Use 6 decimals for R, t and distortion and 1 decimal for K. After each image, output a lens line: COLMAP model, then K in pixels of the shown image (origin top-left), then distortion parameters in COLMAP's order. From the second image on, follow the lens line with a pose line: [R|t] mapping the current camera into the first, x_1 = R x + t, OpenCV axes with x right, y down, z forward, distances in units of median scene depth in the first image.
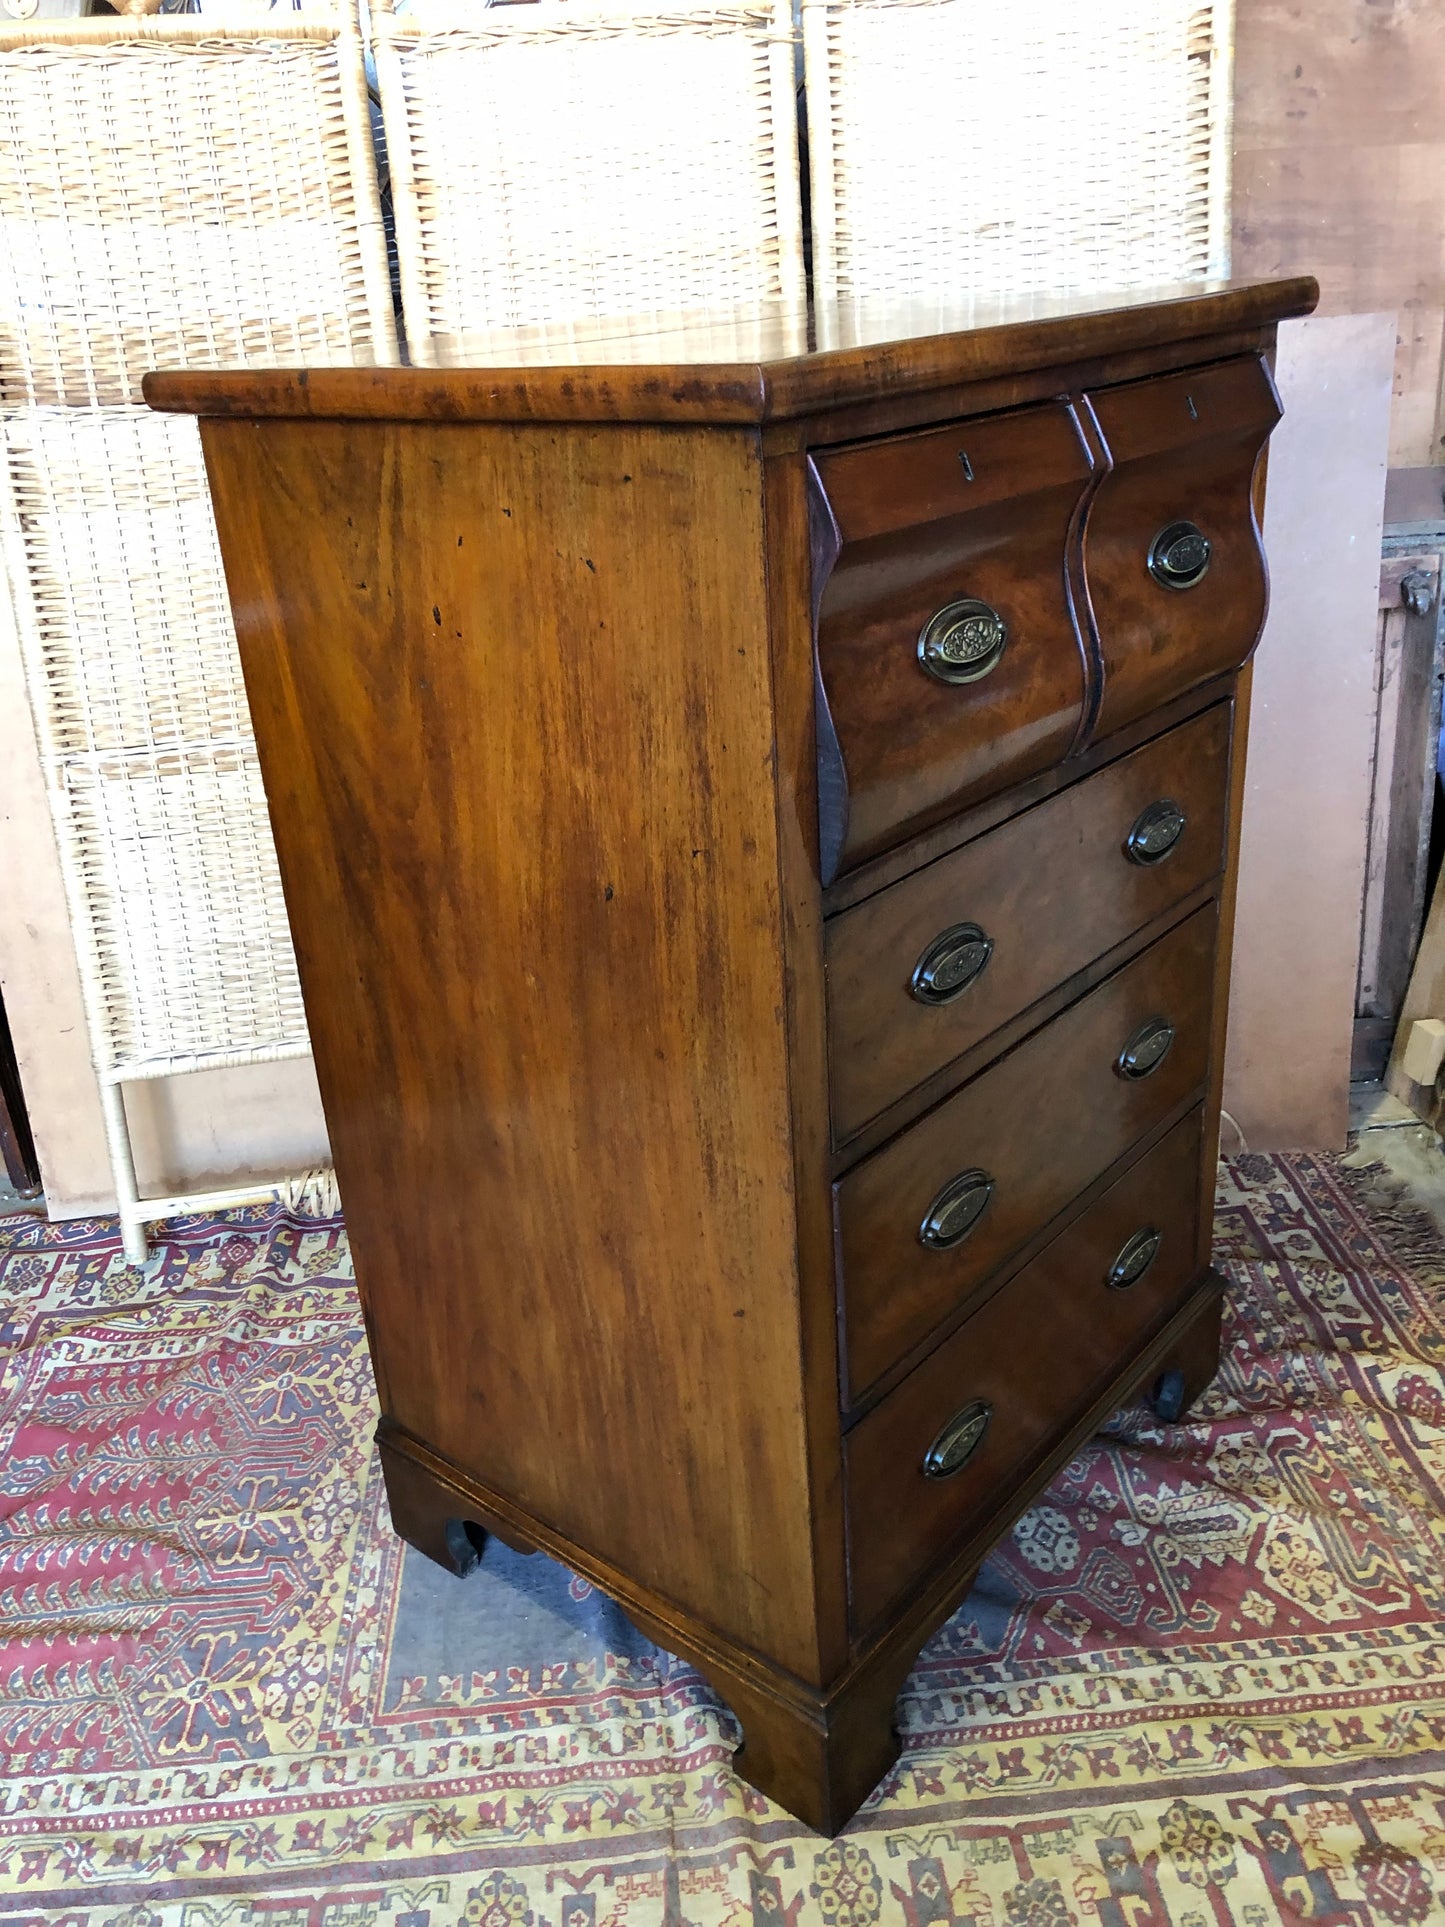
lens RADIAL K [[1602.8, 0, 719.1], [0, 1602.8, 947.8], [0, 0, 1]] dist [0.017196, 0.006438]
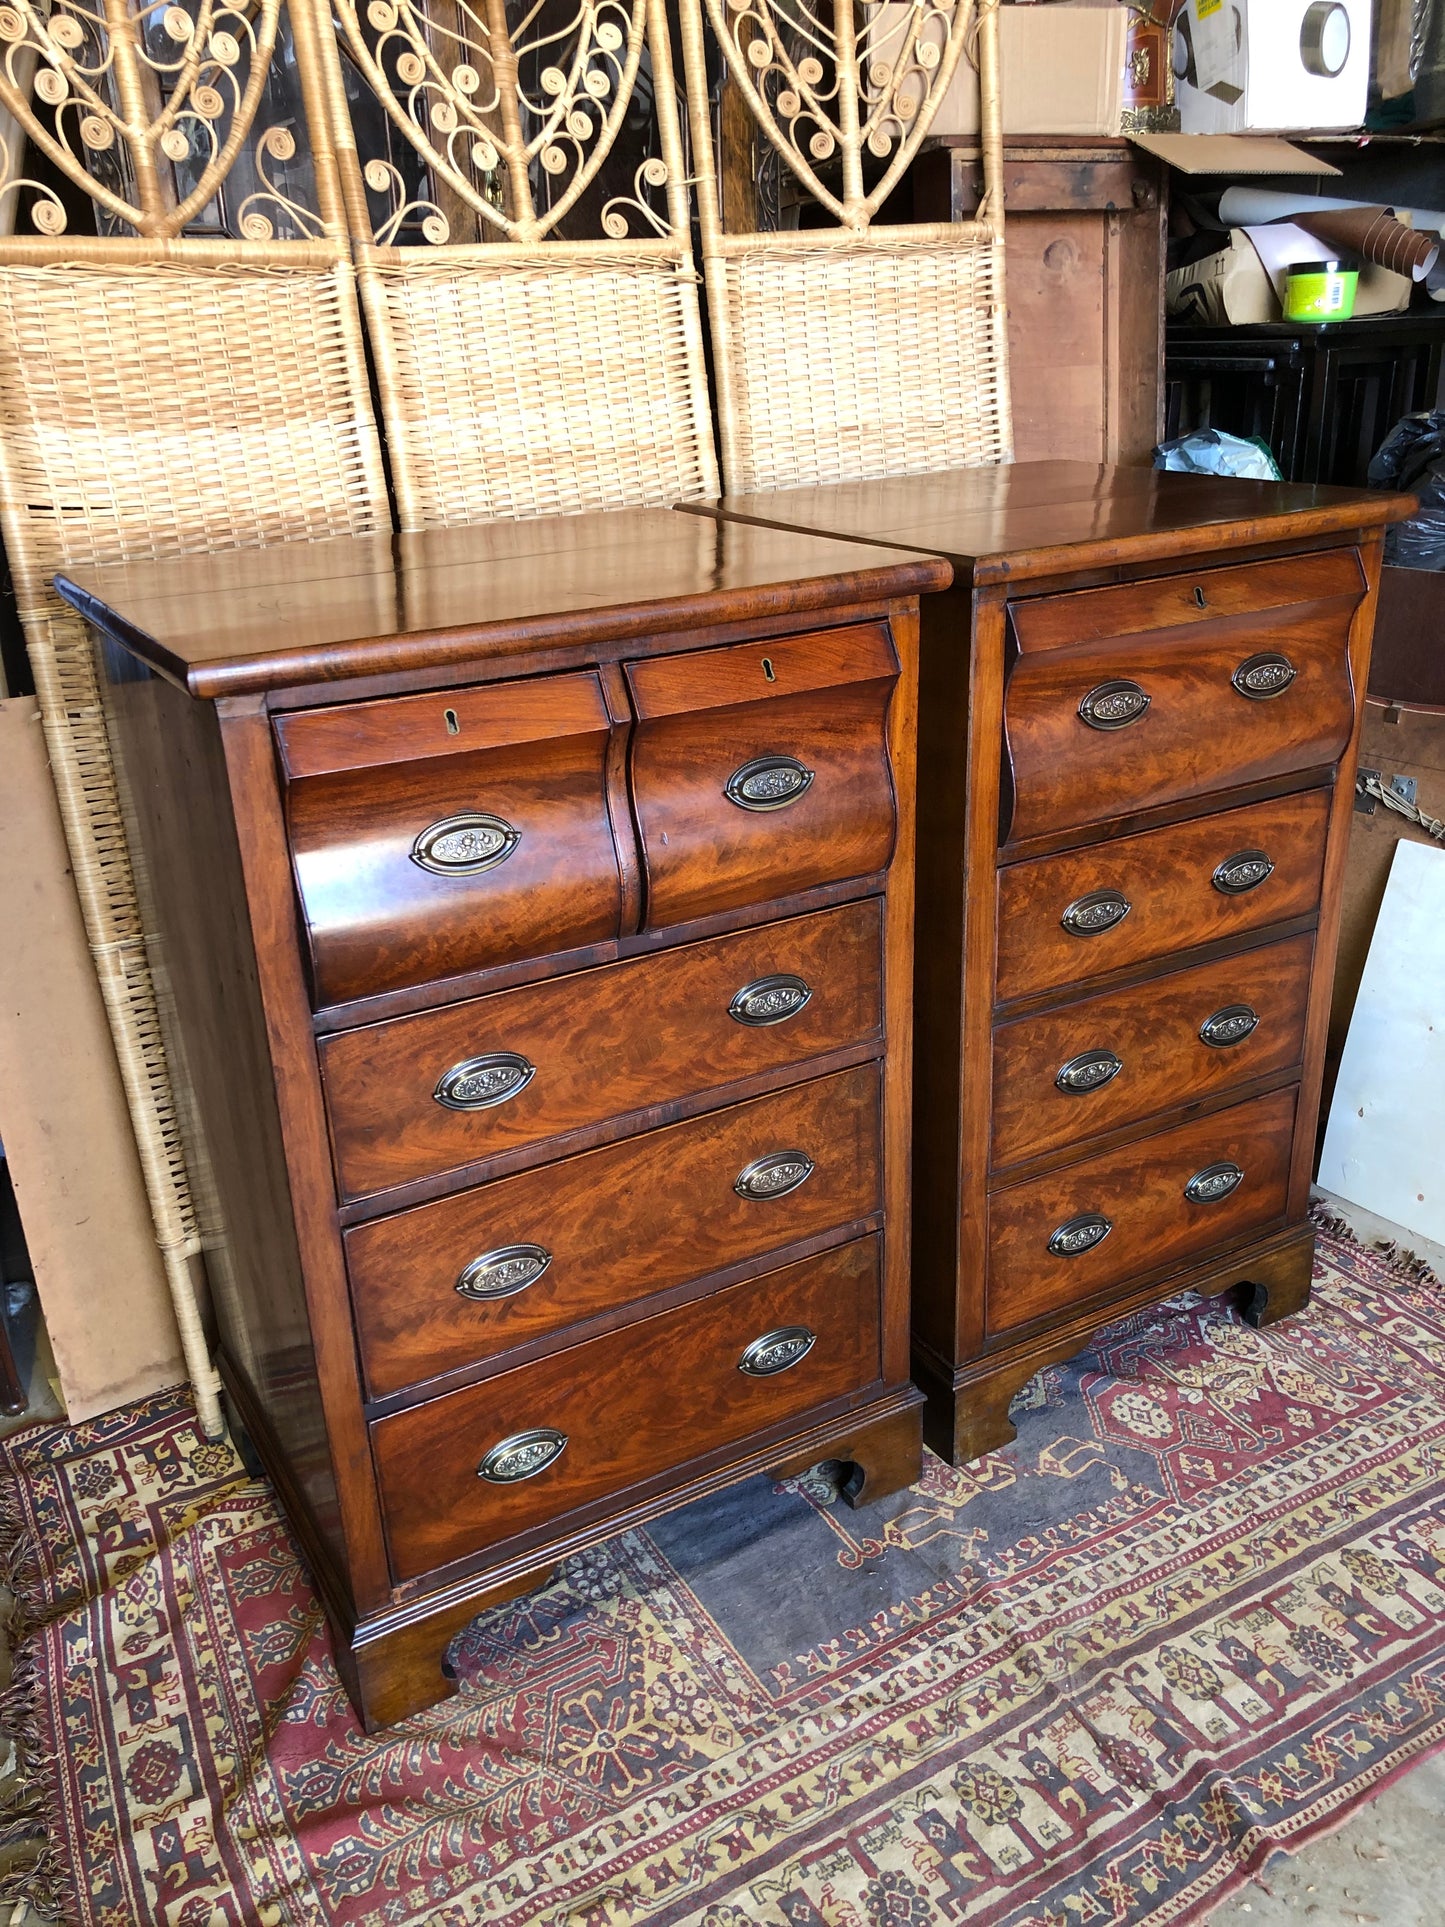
lens RADIAL K [[1602.8, 0, 719.1], [0, 1602.8, 947.8], [0, 0, 1]] dist [0.017196, 0.006438]
pose [[0.894853, -0.137238, 0.424740, -0.642252], [0.160591, 0.986829, -0.019482, -0.044981], [-0.416472, 0.085643, 0.905106, -0.084129]]
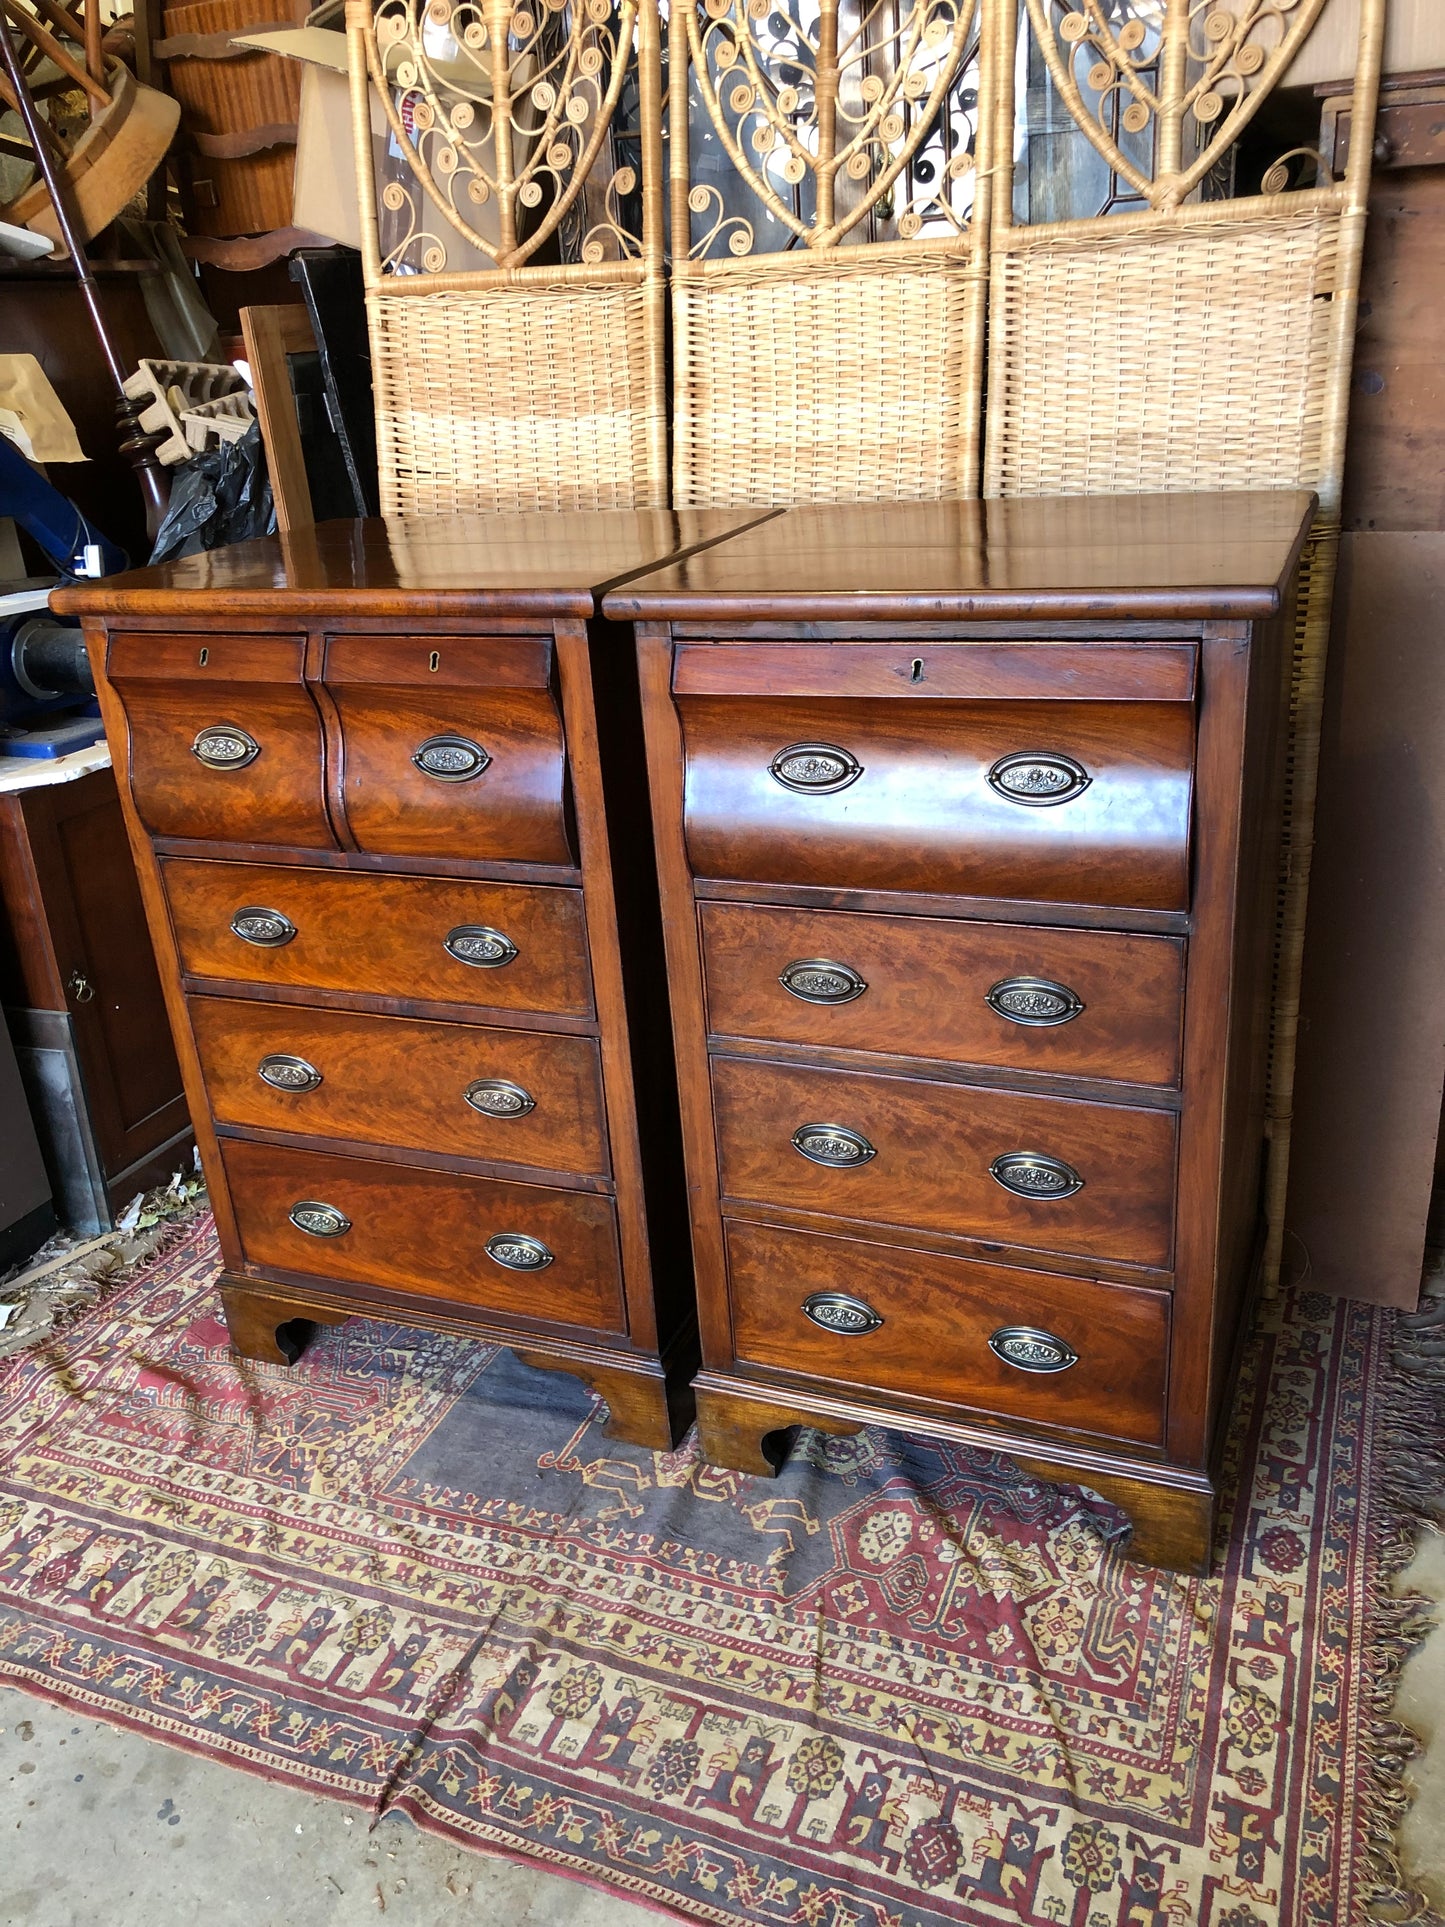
lens RADIAL K [[1612.1, 0, 701.8], [0, 1612.1, 963.7], [0, 0, 1]] dist [0.008623, 0.014937]
pose [[0.891520, 0.173631, -0.418384, 0.546122], [-0.169690, 0.984379, 0.046934, -0.101580], [0.419997, 0.029153, 0.907057, -0.193469]]
